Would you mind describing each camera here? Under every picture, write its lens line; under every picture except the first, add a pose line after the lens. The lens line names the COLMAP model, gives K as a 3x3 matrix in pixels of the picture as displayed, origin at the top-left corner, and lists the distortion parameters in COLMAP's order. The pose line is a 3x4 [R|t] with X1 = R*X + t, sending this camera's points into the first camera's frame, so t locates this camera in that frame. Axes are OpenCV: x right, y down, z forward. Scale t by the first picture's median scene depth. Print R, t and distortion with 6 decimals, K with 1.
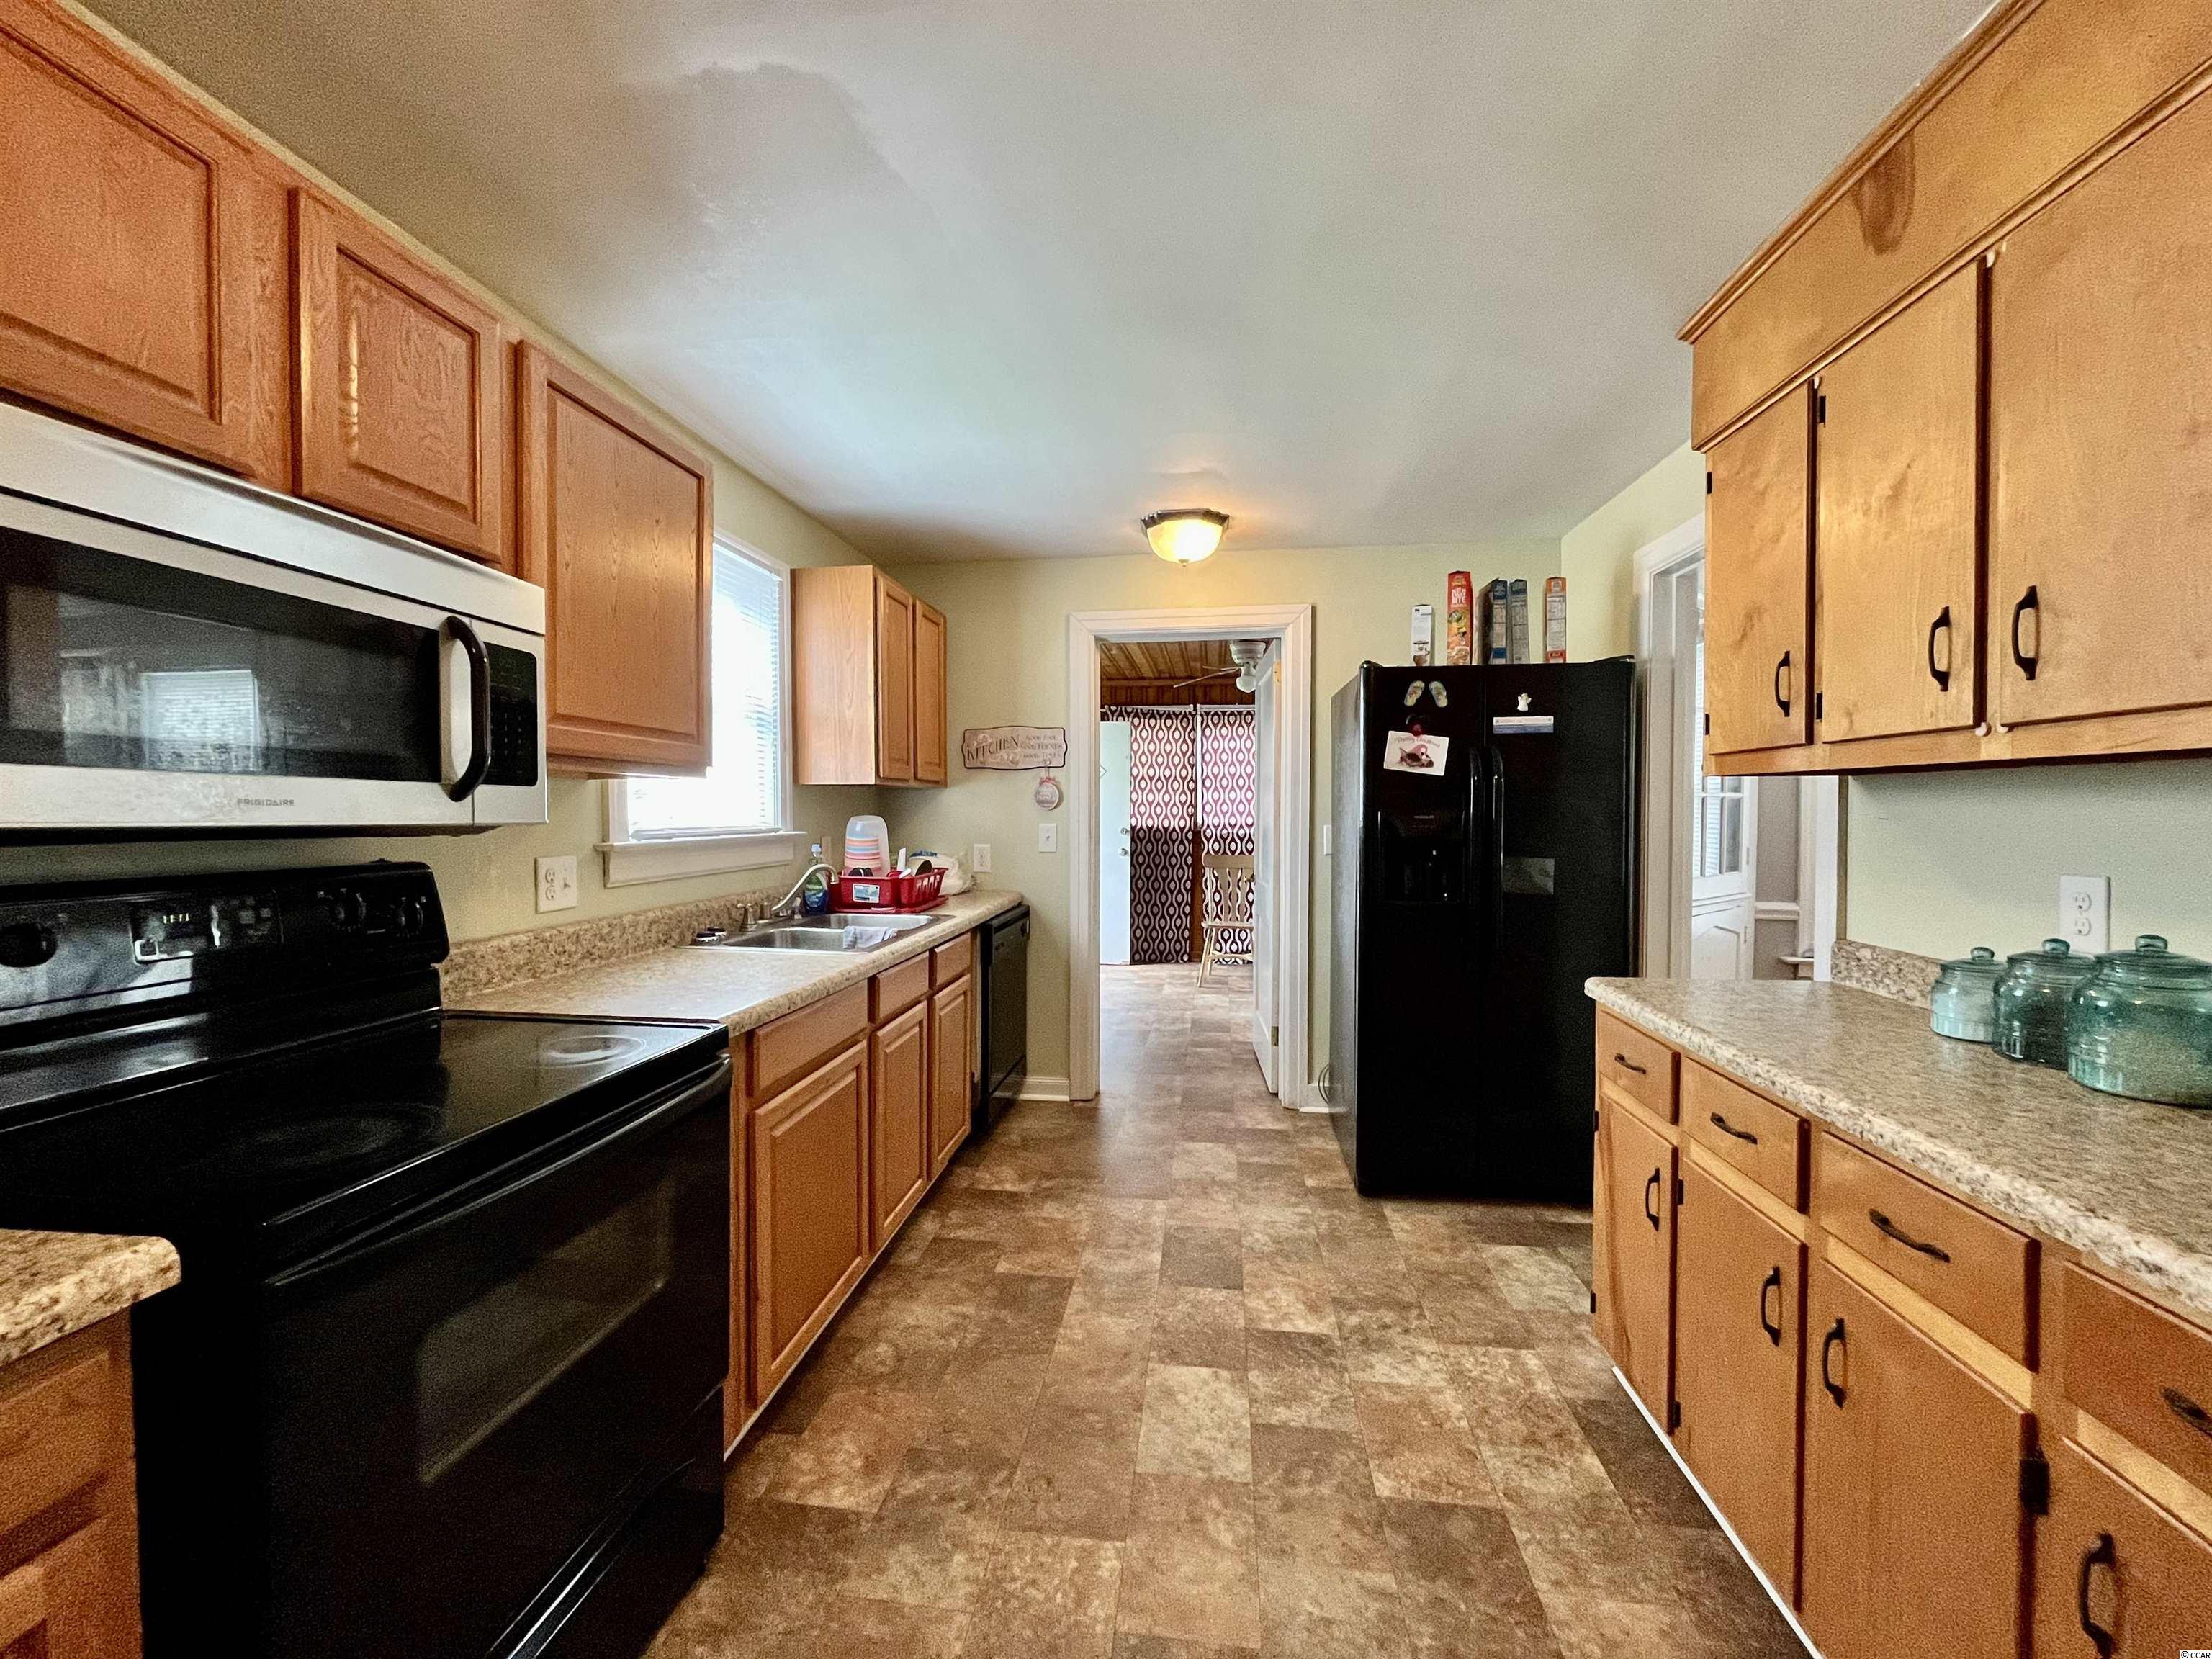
lens RADIAL K [[885.4, 0, 1101.5], [0, 885.4, 822.0], [0, 0, 1]] dist [-0.002548, 0.000815]
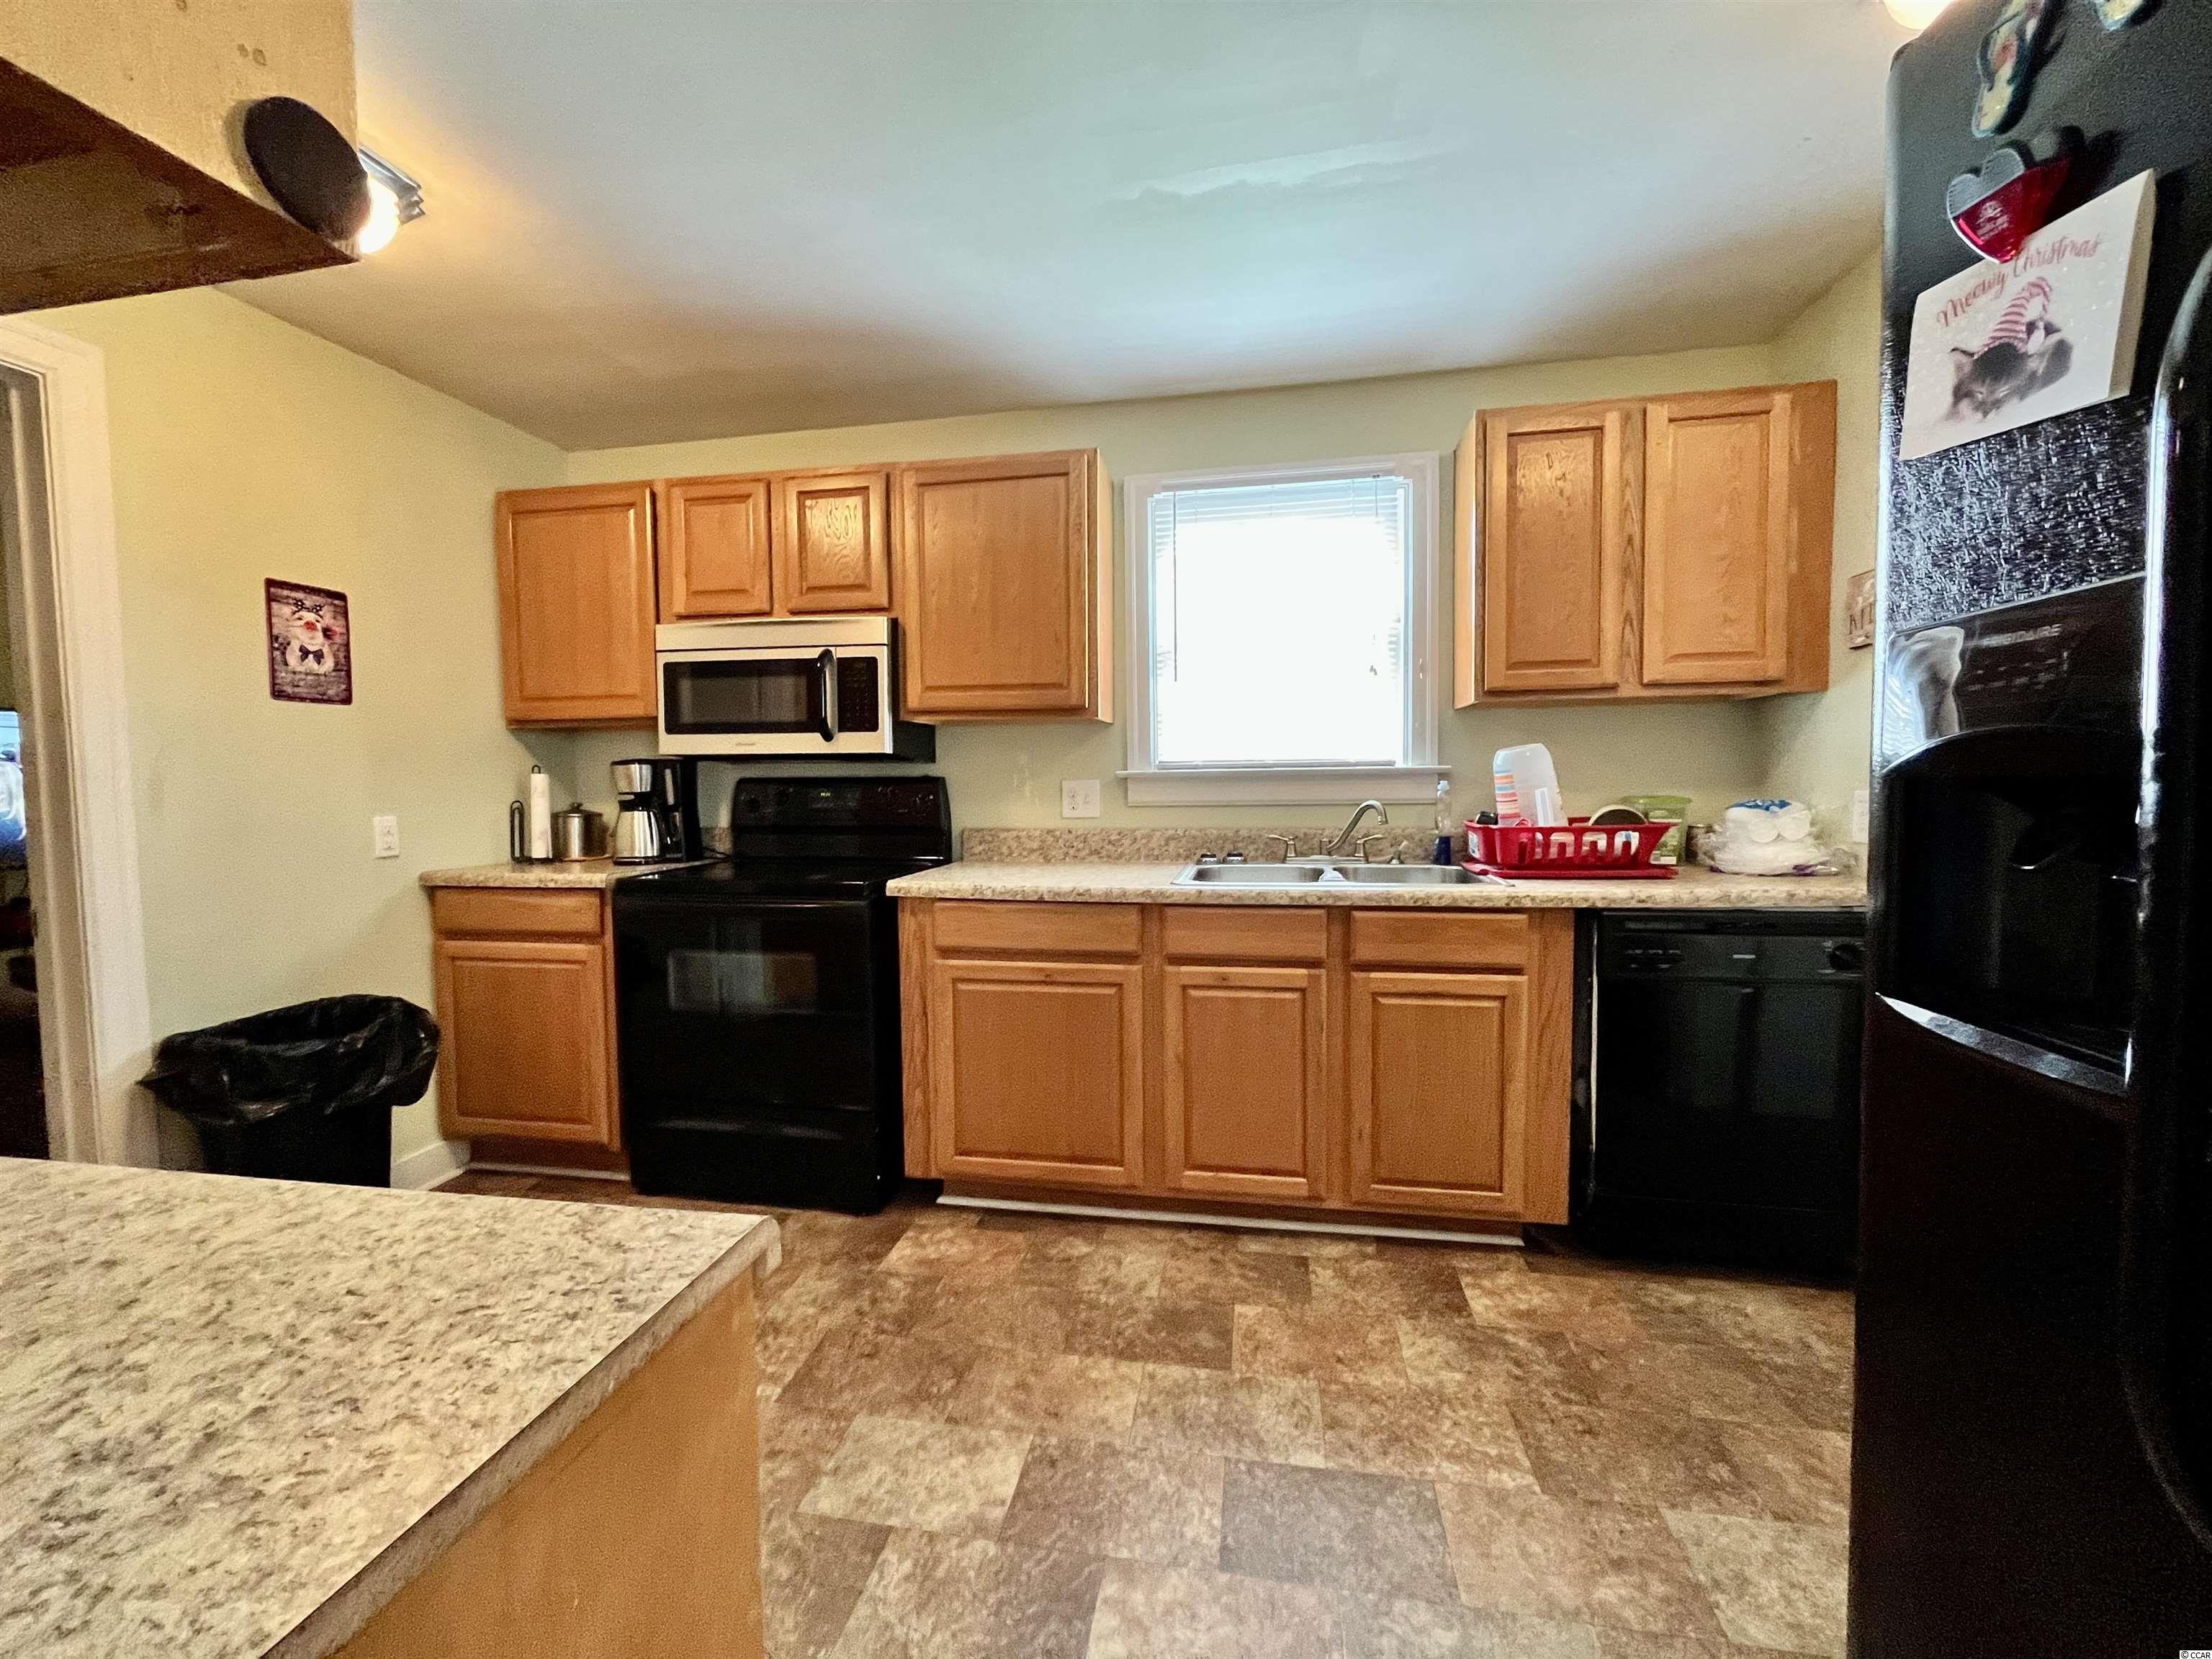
lens RADIAL K [[885.4, 0, 1095.9], [0, 885.4, 821.3], [0, 0, 1]] dist [-0.002548, 0.000815]
pose [[-0.046011, 0.045812, -0.997890, 0.768808], [-0.004071, 0.998931, 0.046048, 0.038149], [0.998933, 0.006181, -0.045775, 1.046049]]
